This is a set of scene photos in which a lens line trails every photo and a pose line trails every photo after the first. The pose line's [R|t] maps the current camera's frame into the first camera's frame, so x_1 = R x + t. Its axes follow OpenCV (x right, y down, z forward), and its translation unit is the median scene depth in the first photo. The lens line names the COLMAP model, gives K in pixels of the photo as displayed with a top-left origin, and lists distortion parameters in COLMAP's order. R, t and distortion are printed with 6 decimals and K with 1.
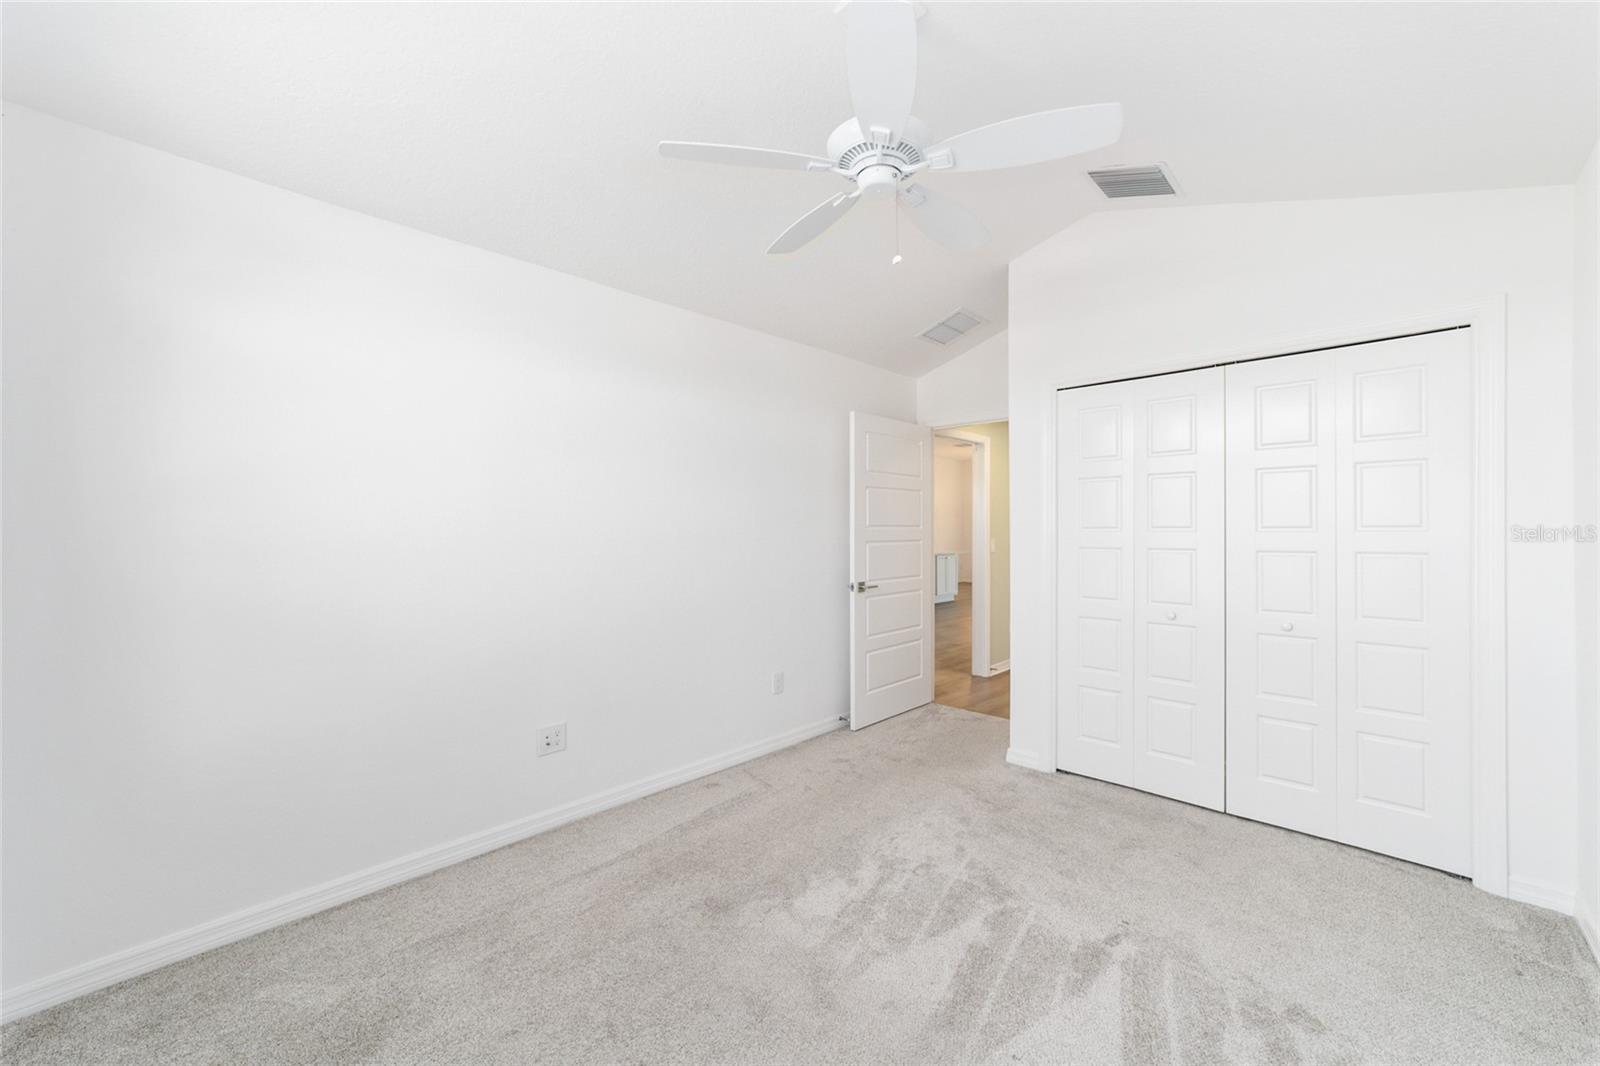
lens RADIAL K [[605.4, 0, 791.3], [0, 605.4, 534.9], [0, 0, 1]] dist [-0.003855, -0.000087]
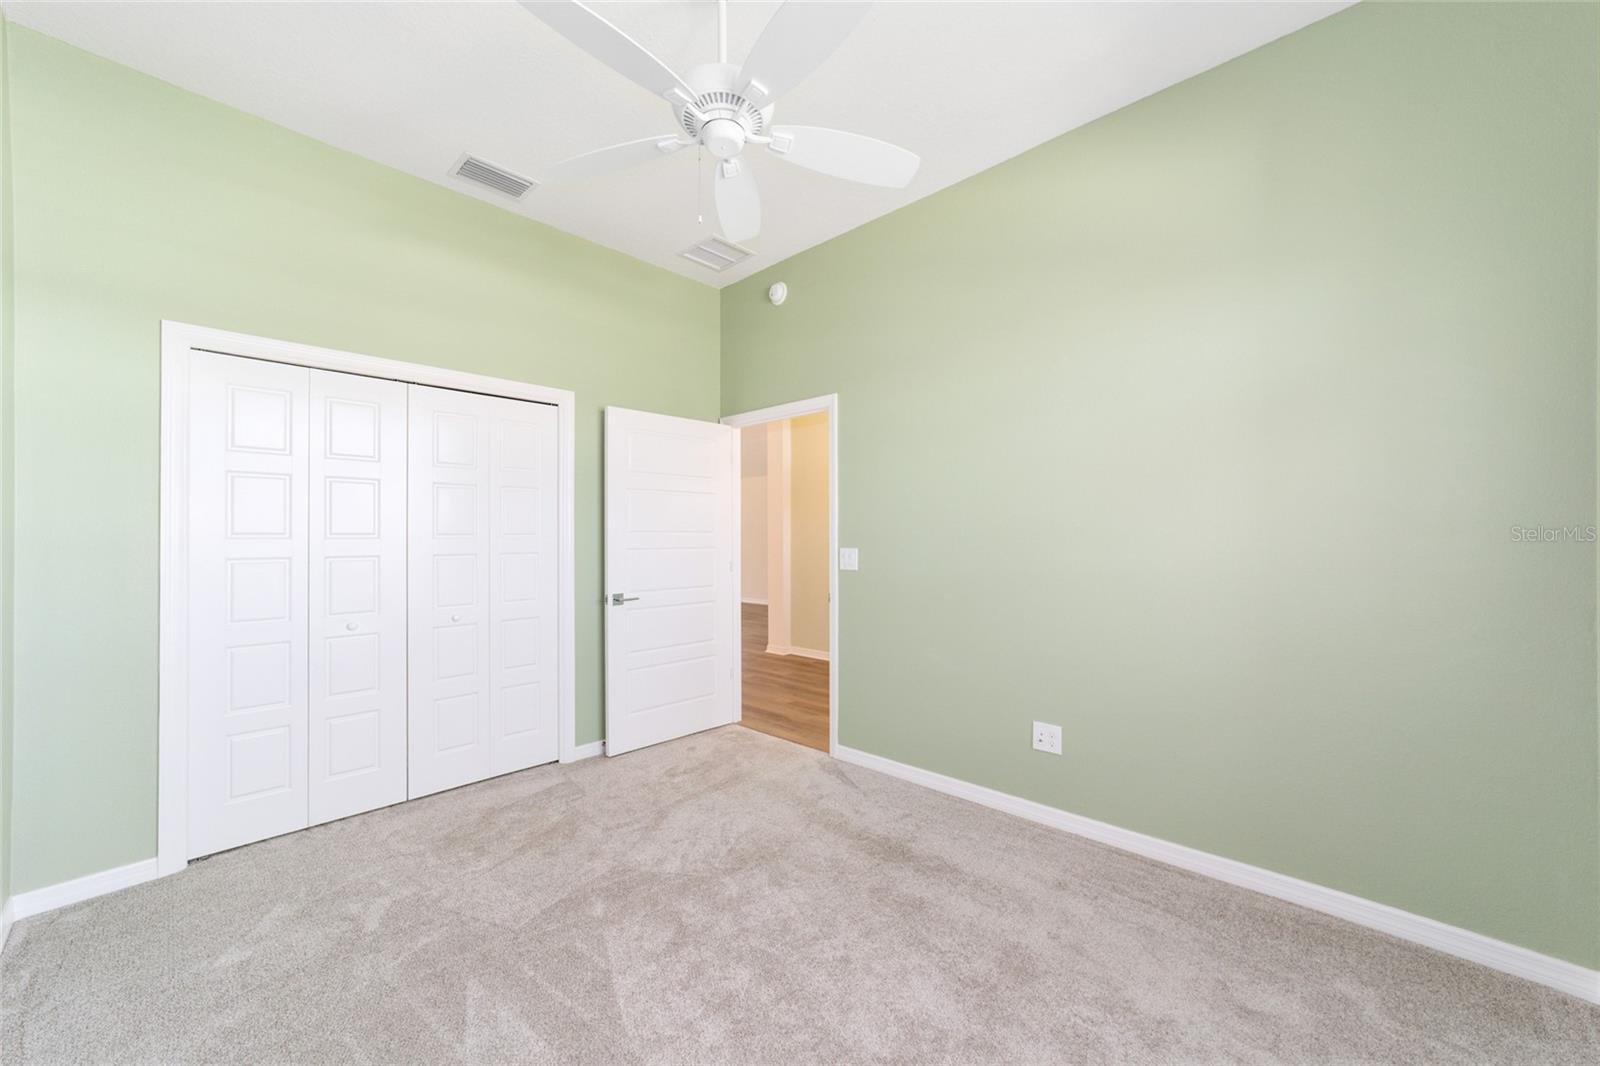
lens RADIAL K [[605.4, 0, 791.3], [0, 605.4, 534.9], [0, 0, 1]] dist [-0.003855, -0.000087]
pose [[-0.025767, 0.009403, 0.999624, -0.343306], [0.000584, 0.999956, -0.009392, -0.002392], [-0.999668, 0.000342, -0.025771, 0.310793]]
